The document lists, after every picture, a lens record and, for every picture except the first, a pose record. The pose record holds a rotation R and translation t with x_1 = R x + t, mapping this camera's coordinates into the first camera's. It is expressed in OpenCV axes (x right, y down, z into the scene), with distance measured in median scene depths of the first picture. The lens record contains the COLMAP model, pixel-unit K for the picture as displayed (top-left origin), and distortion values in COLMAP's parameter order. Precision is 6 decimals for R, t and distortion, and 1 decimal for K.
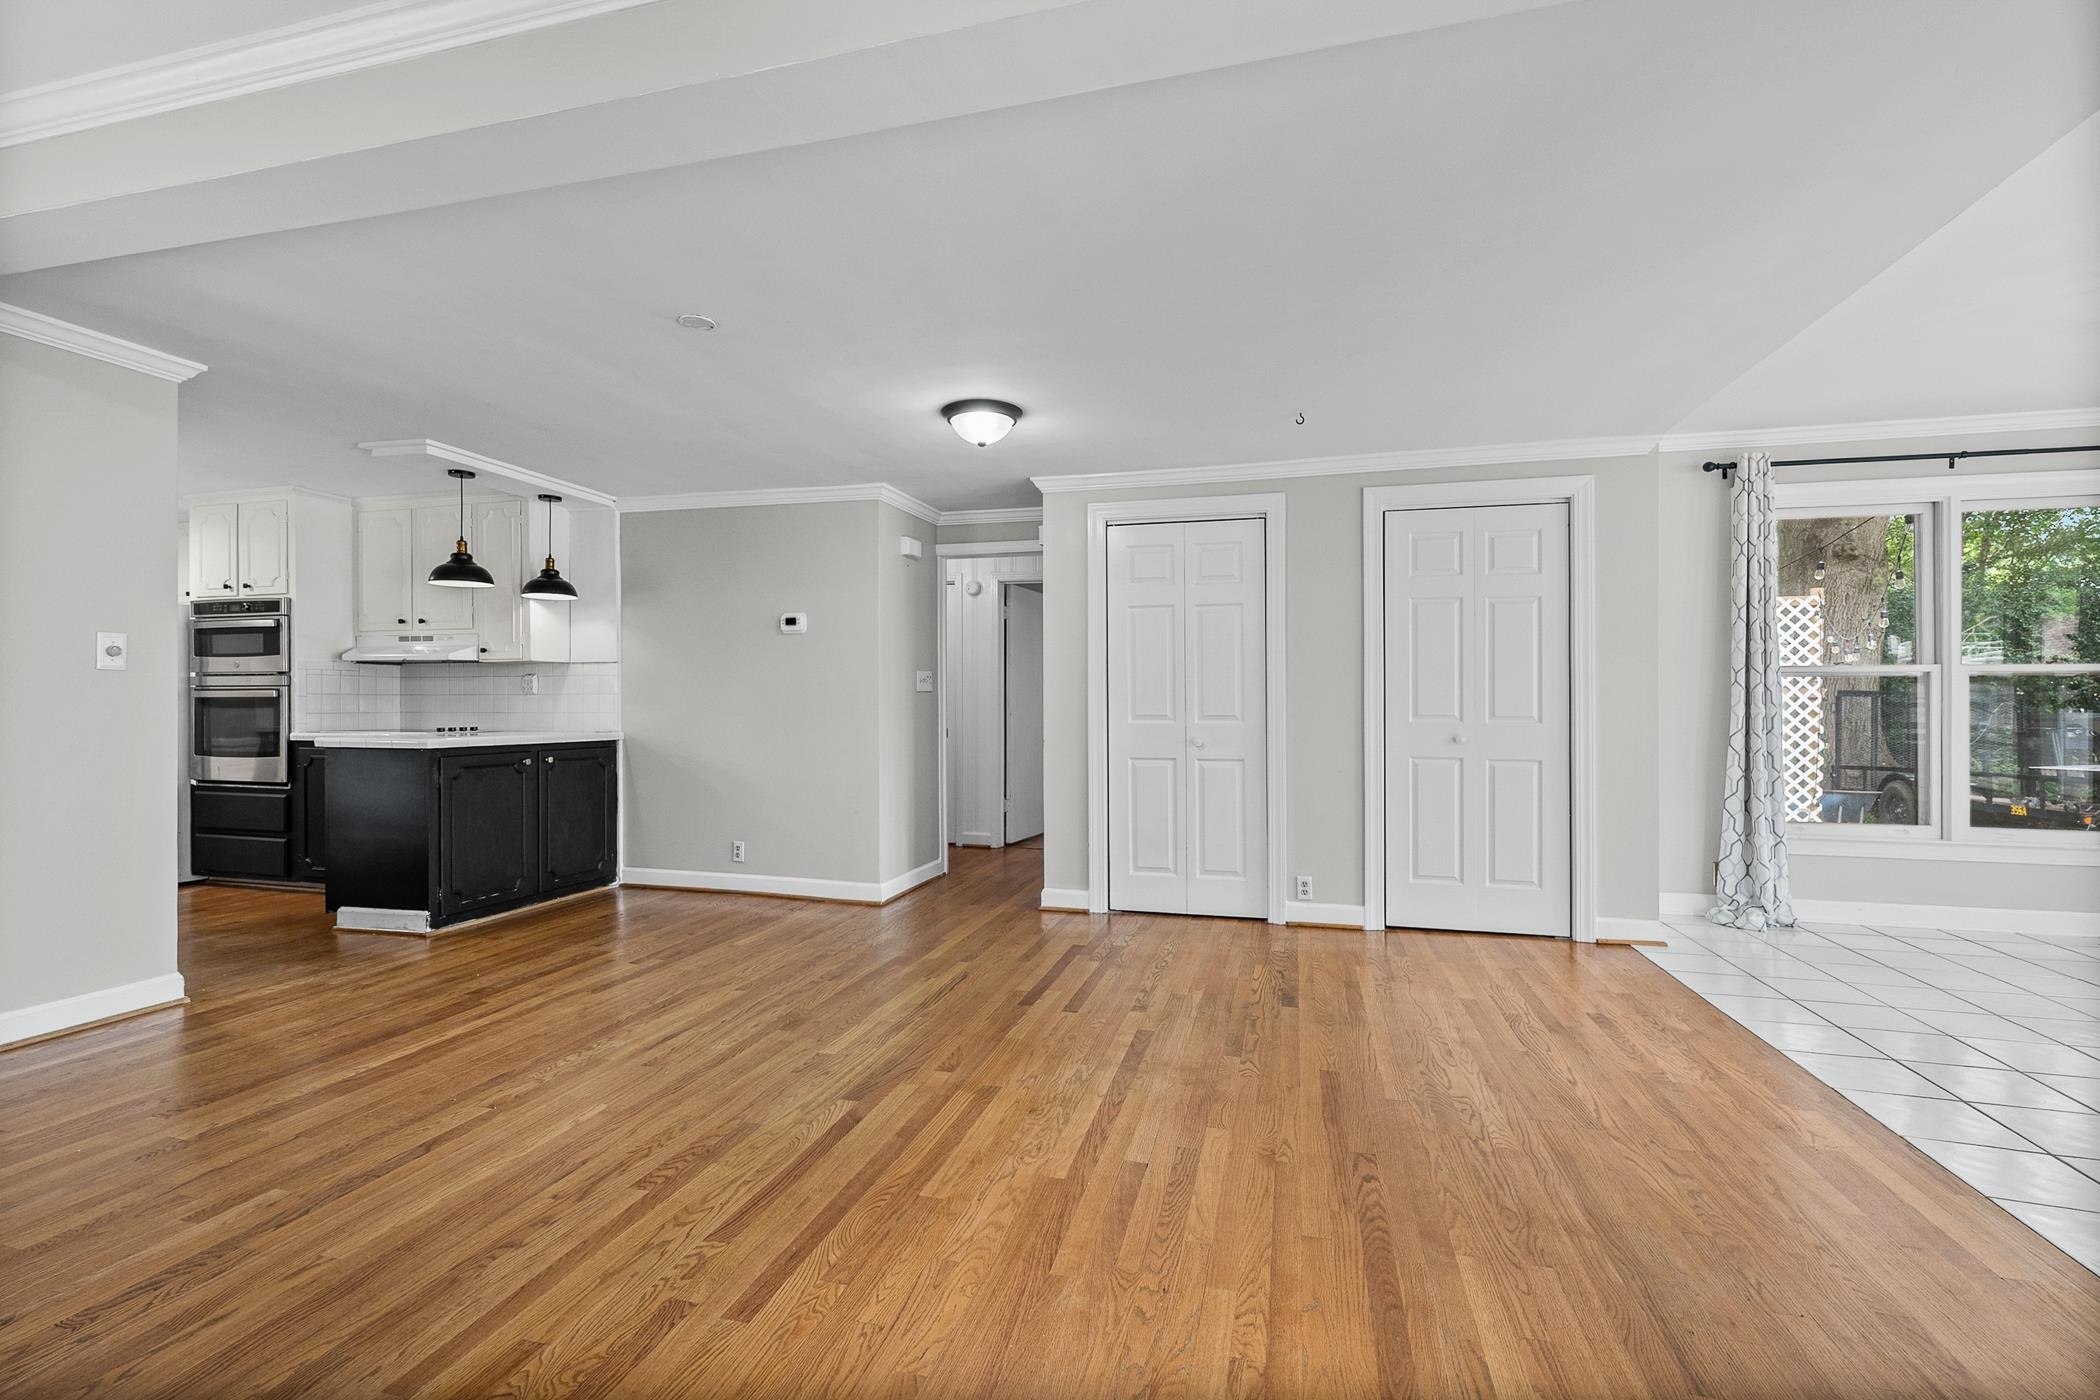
lens RADIAL K [[934.3, 0, 1050.0], [0, 934.3, 700.0], [0, 0, 1]] dist [-0.002433, -0.000163]
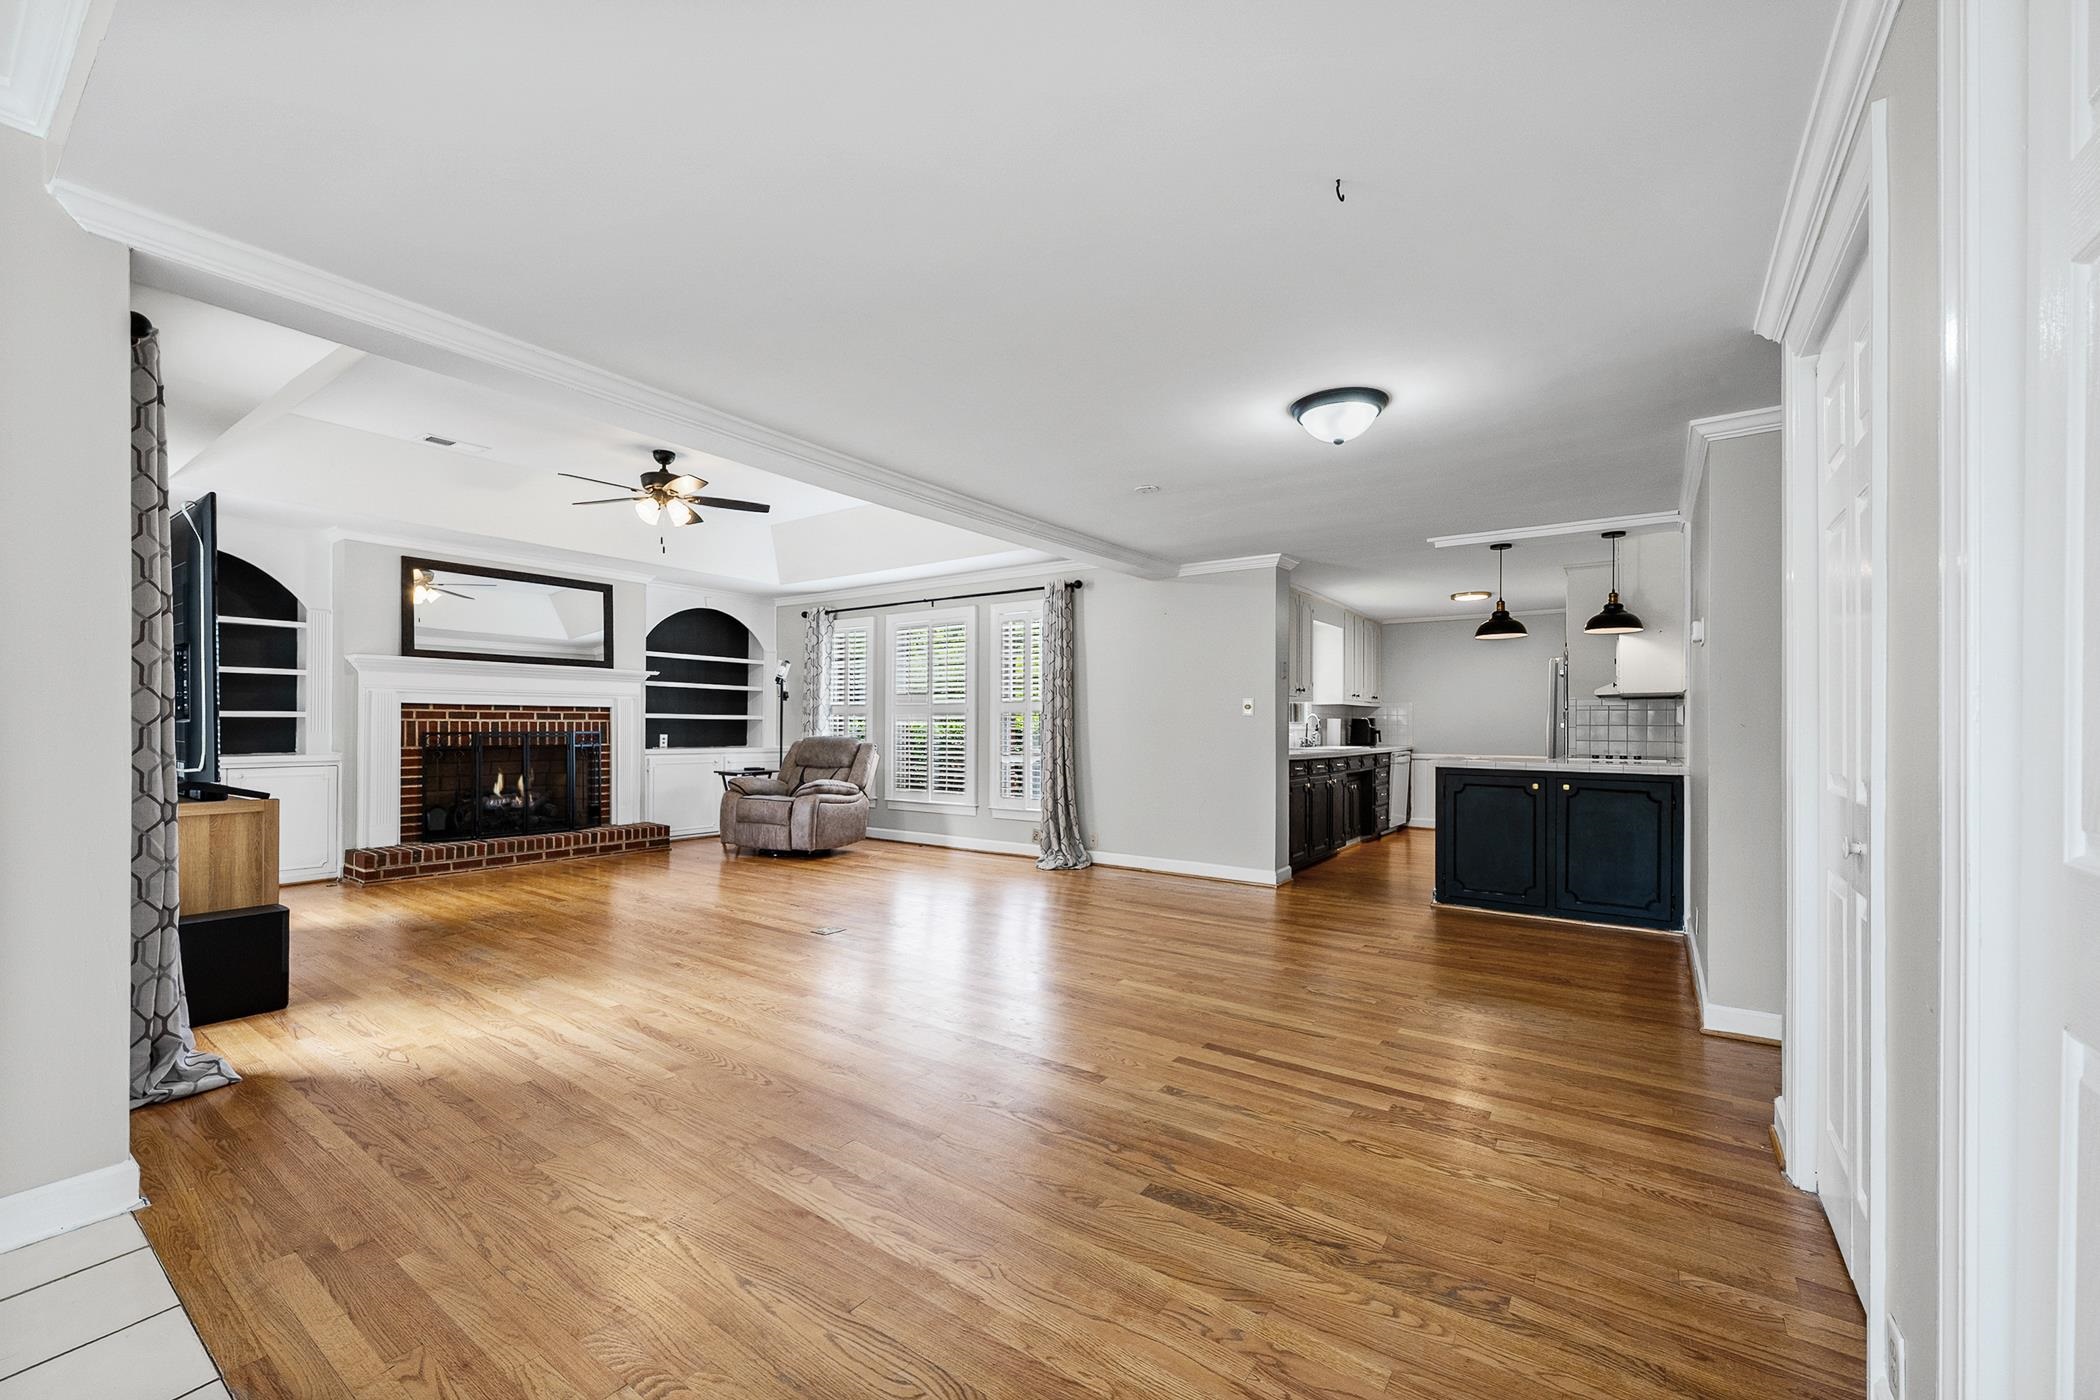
lens RADIAL K [[844.2, 0, 1042.5], [0, 844.2, 706.1], [0, 0, 1]] dist [-0.000243, -0.000239]
pose [[-0.350482, -0.021621, -0.936320, 0.908160], [-0.001779, 0.999747, -0.022419, -0.009884], [0.936568, -0.006192, -0.350432, 1.200075]]
